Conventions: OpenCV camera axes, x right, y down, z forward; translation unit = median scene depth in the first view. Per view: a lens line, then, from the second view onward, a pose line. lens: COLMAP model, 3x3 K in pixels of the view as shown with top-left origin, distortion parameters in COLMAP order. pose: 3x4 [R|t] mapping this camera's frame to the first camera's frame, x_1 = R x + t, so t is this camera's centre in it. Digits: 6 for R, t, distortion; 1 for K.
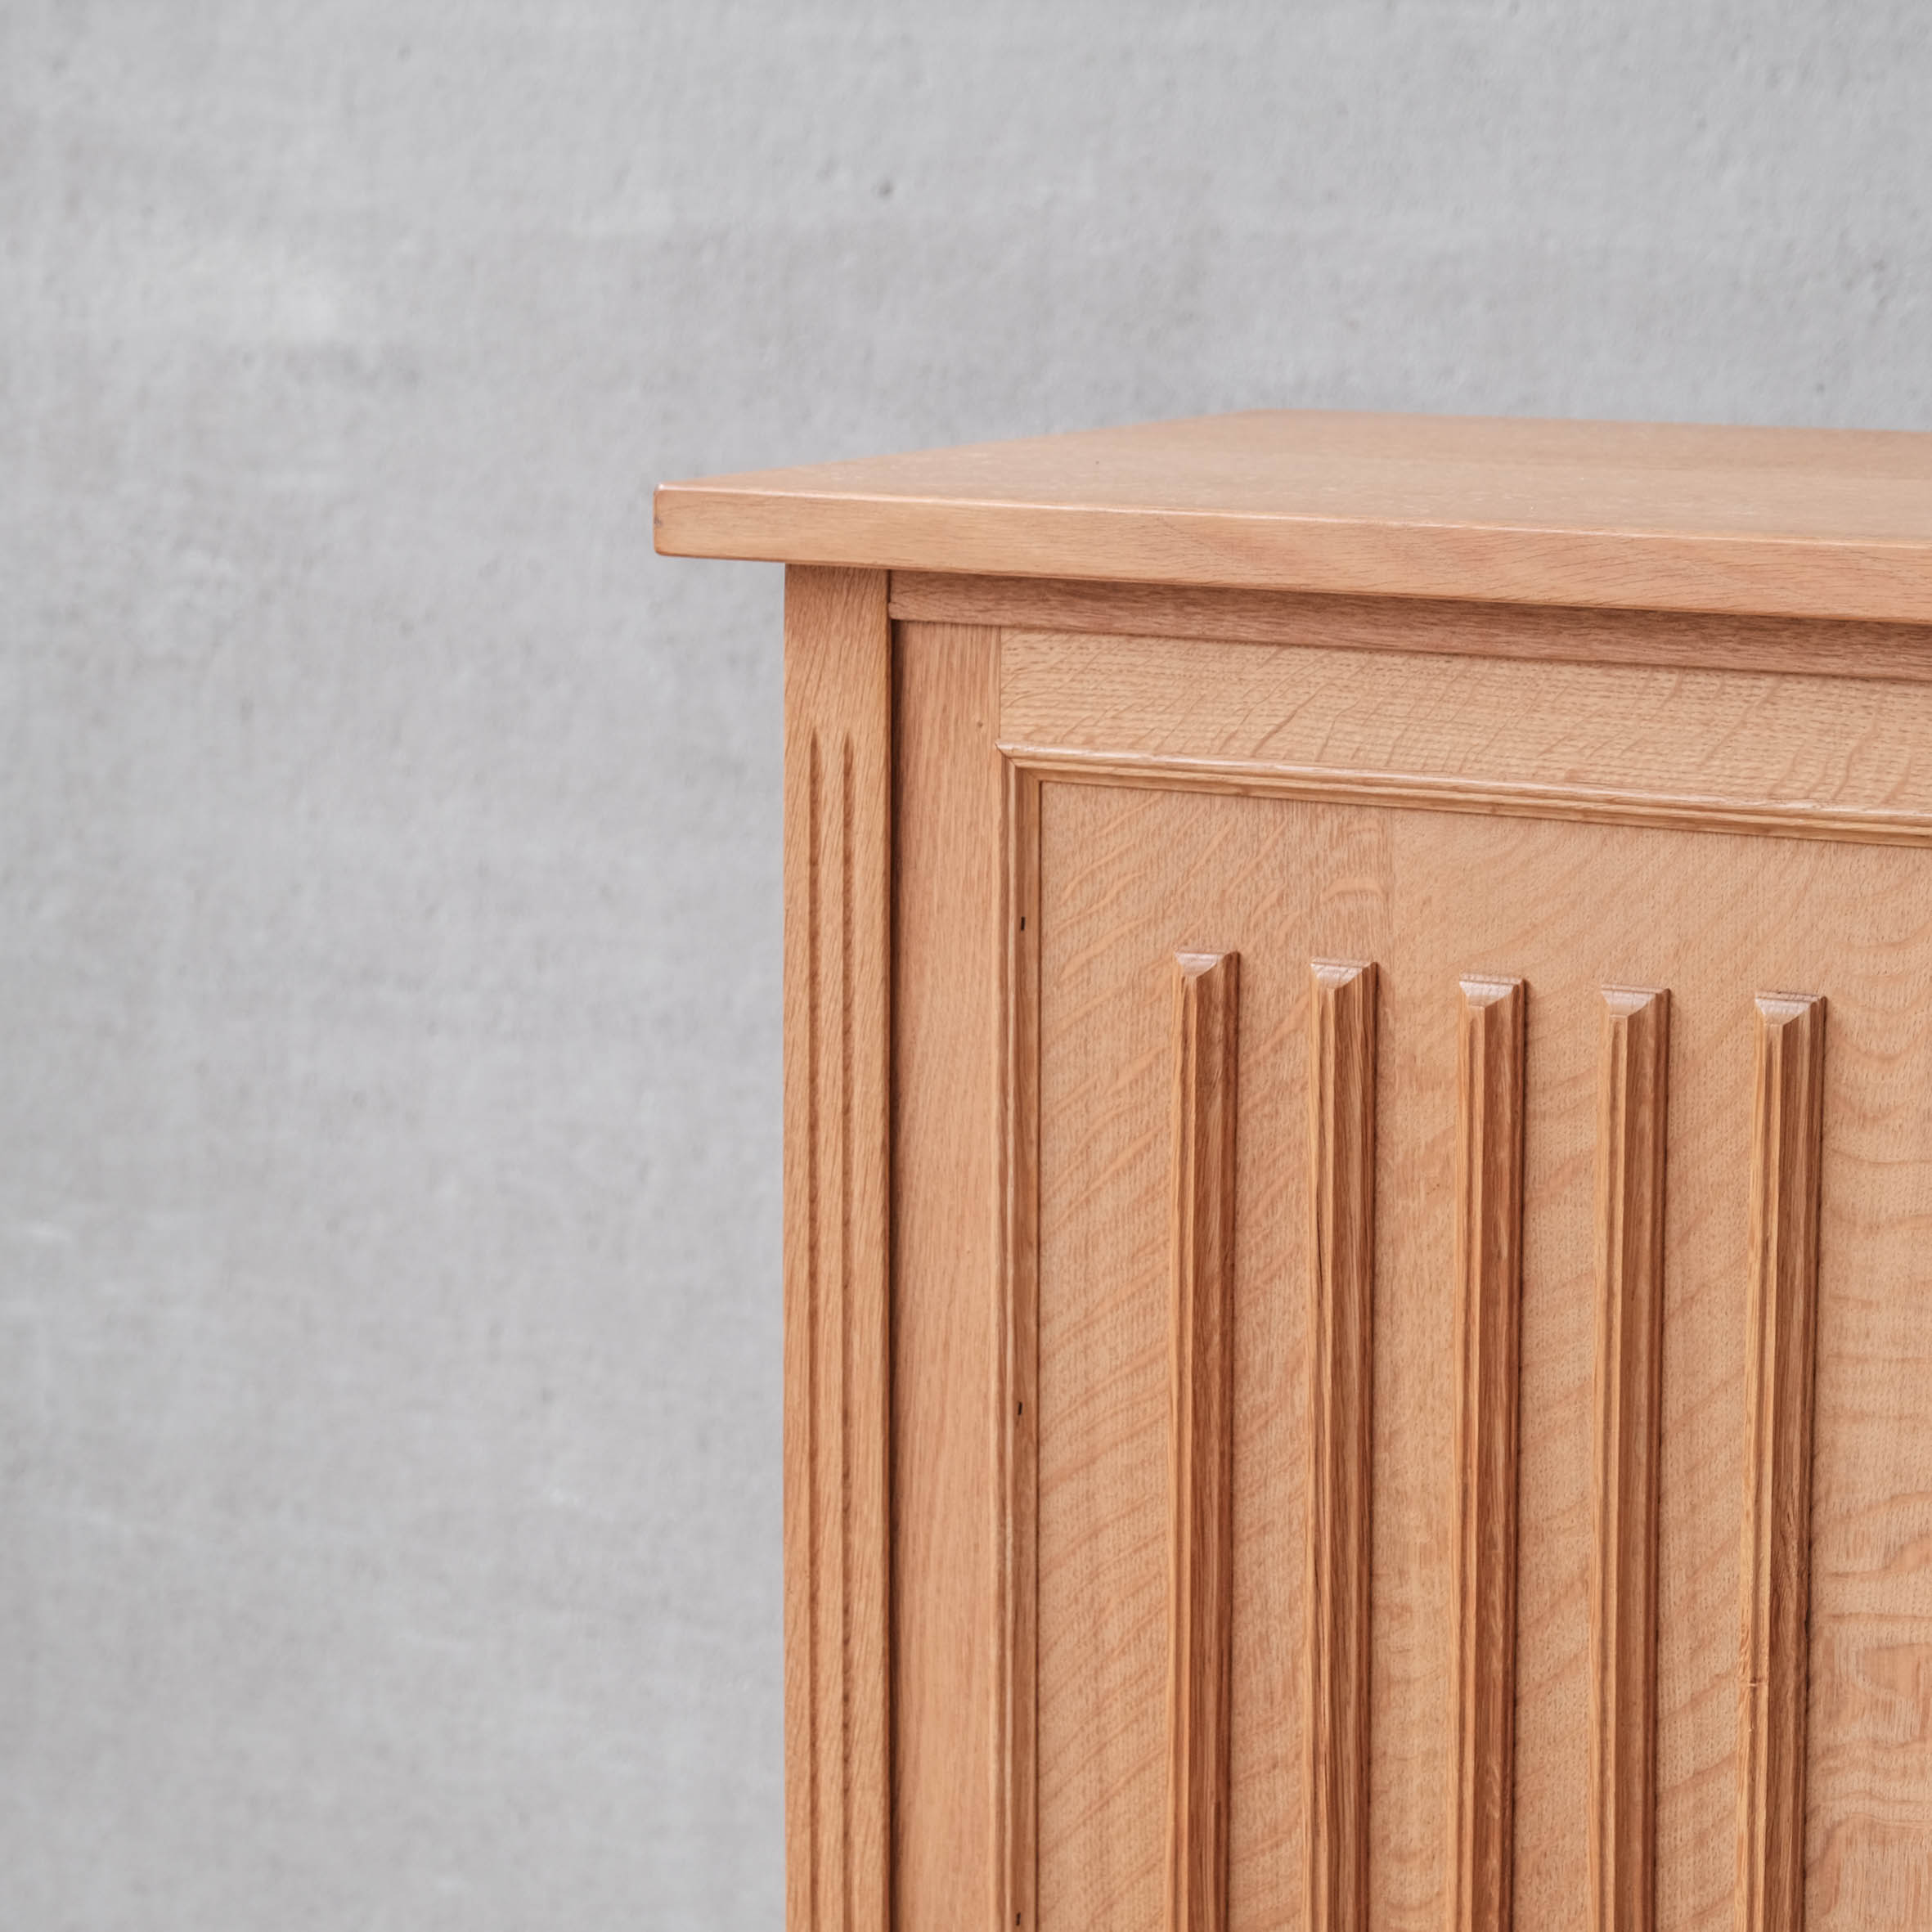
lens RADIAL K [[6754.7, 0, 966.0], [0, 6754.7, 966.0], [0, 0, 1]] dist [0.009445, -2.541750]
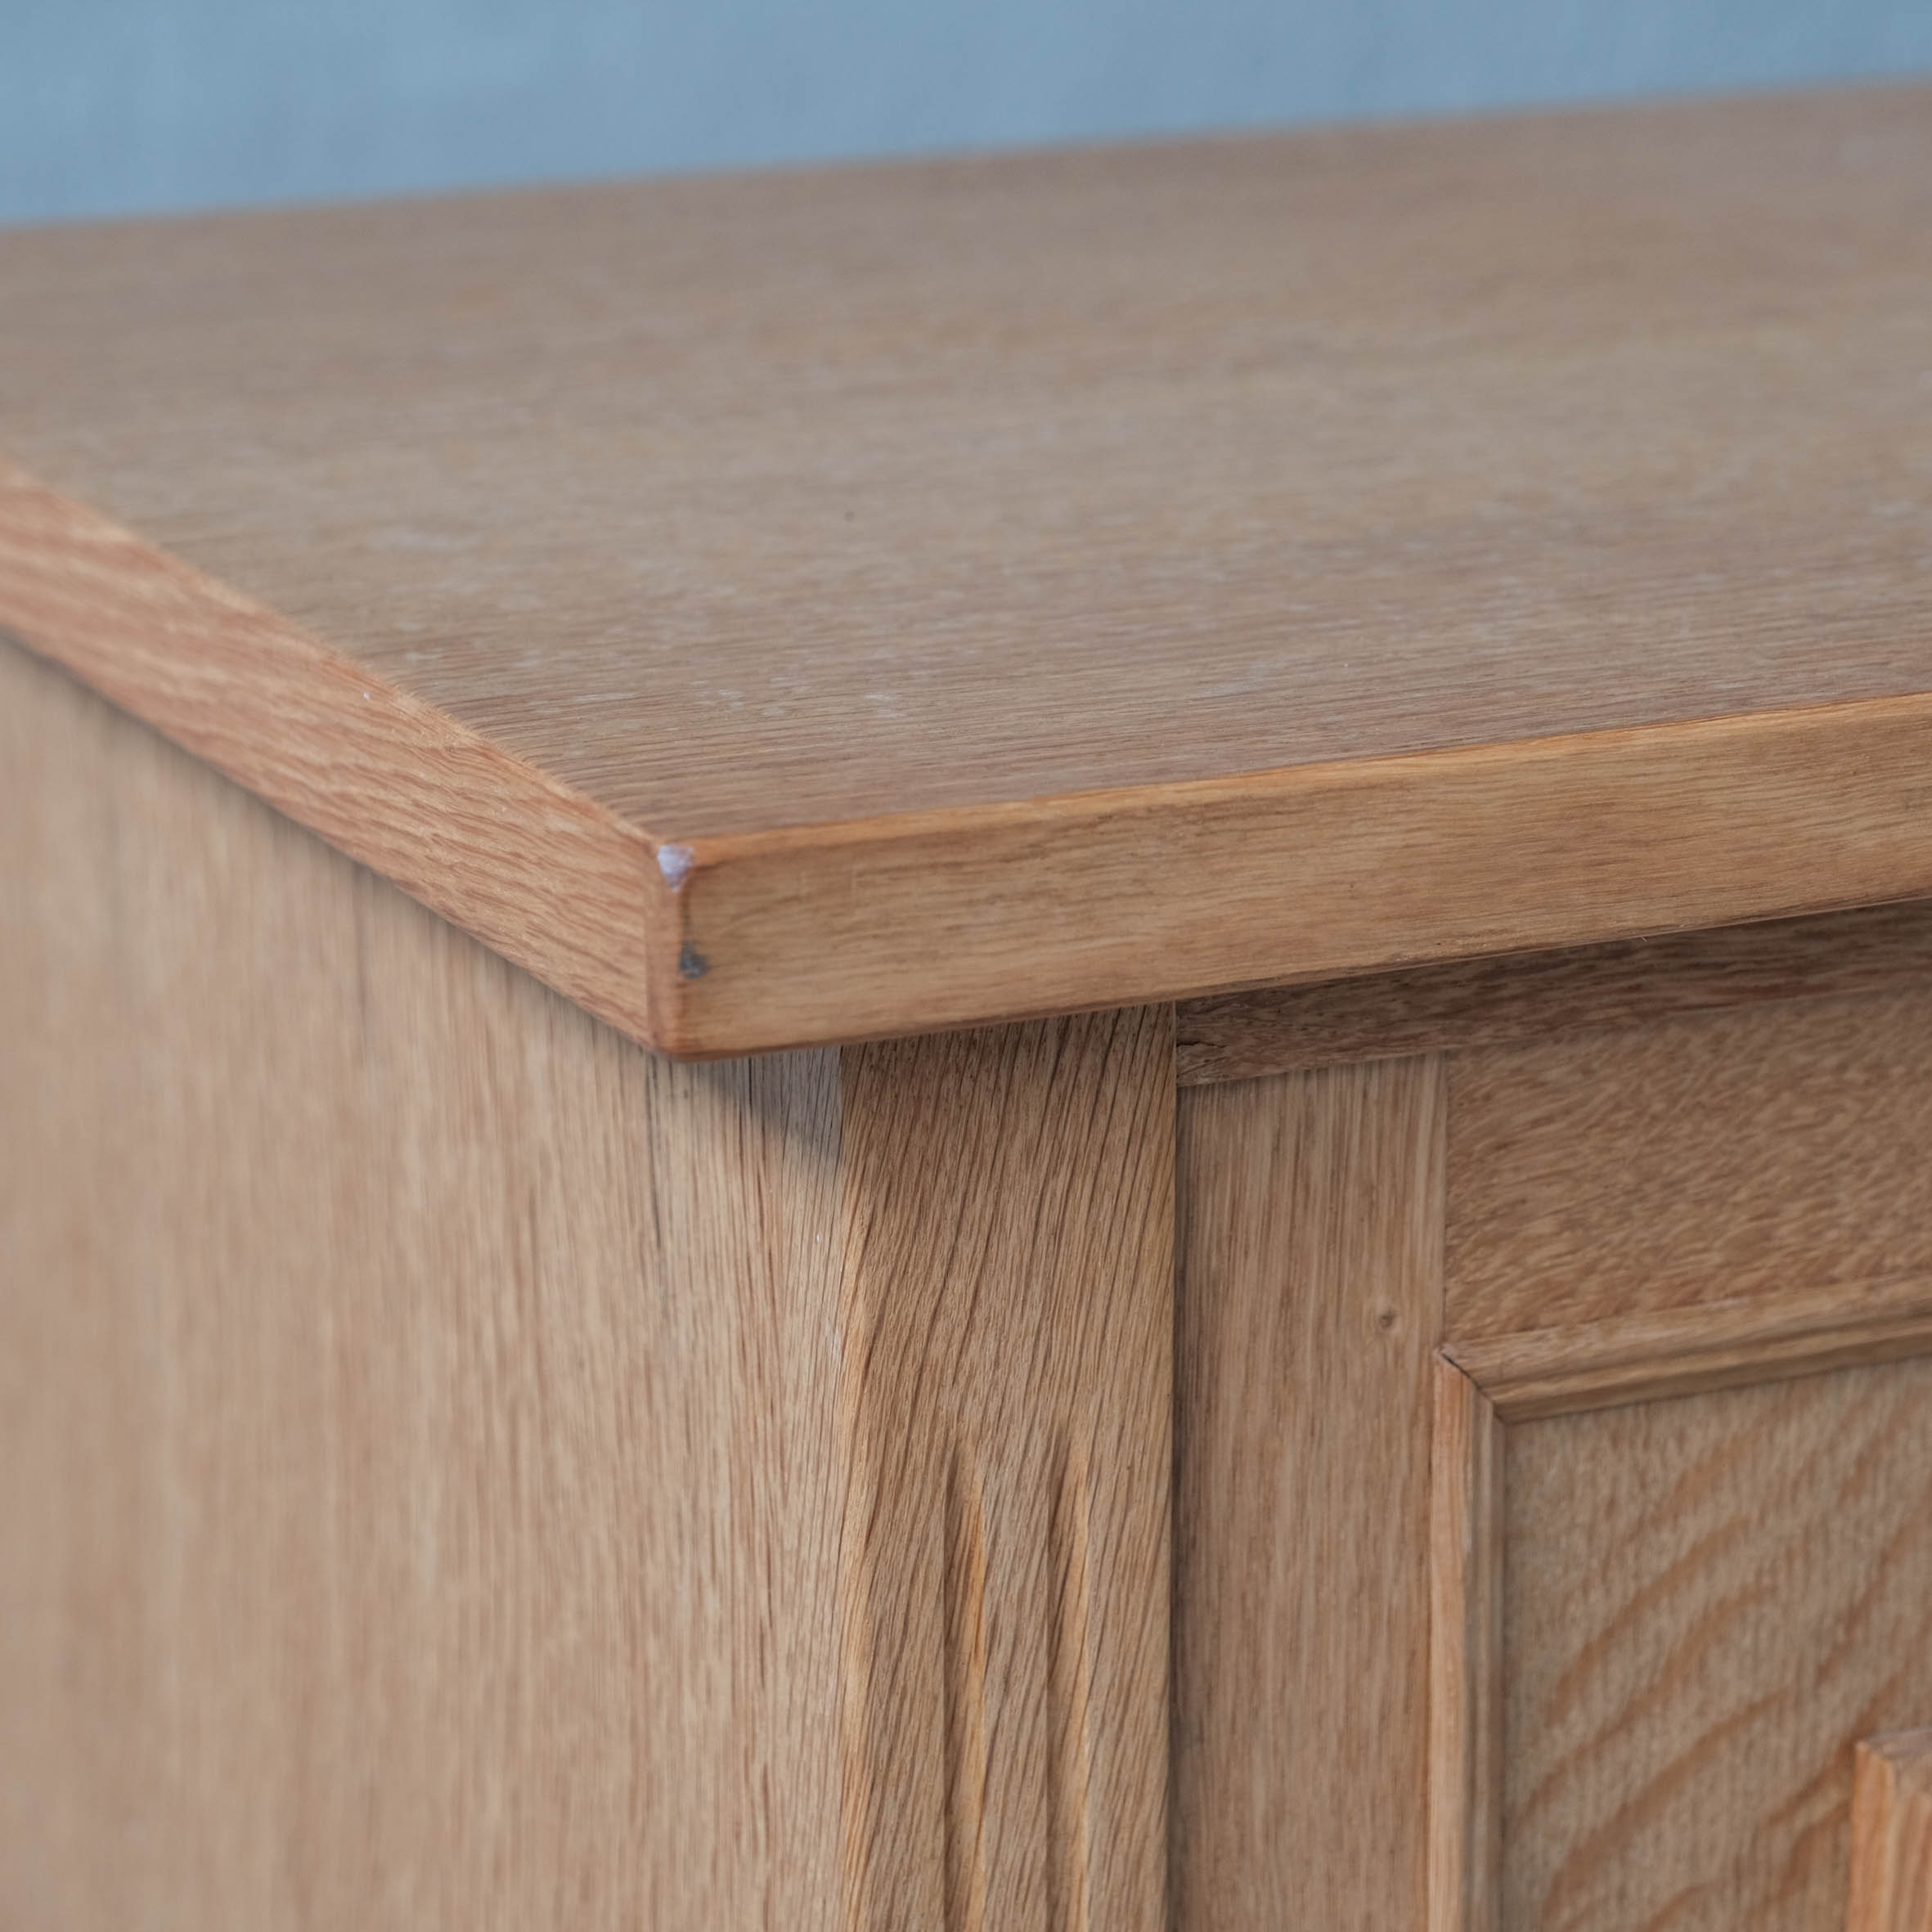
lens RADIAL K [[6754.7, 0, 966.0], [0, 6754.7, 966.0], [0, 0, 1]] dist [0.009445, -2.541750]
pose [[0.558509, -0.221611, 0.799347, -0.294471], [0.133700, 0.975102, 0.176921, -0.120768], [-0.818652, 0.008061, 0.574233, 0.808518]]
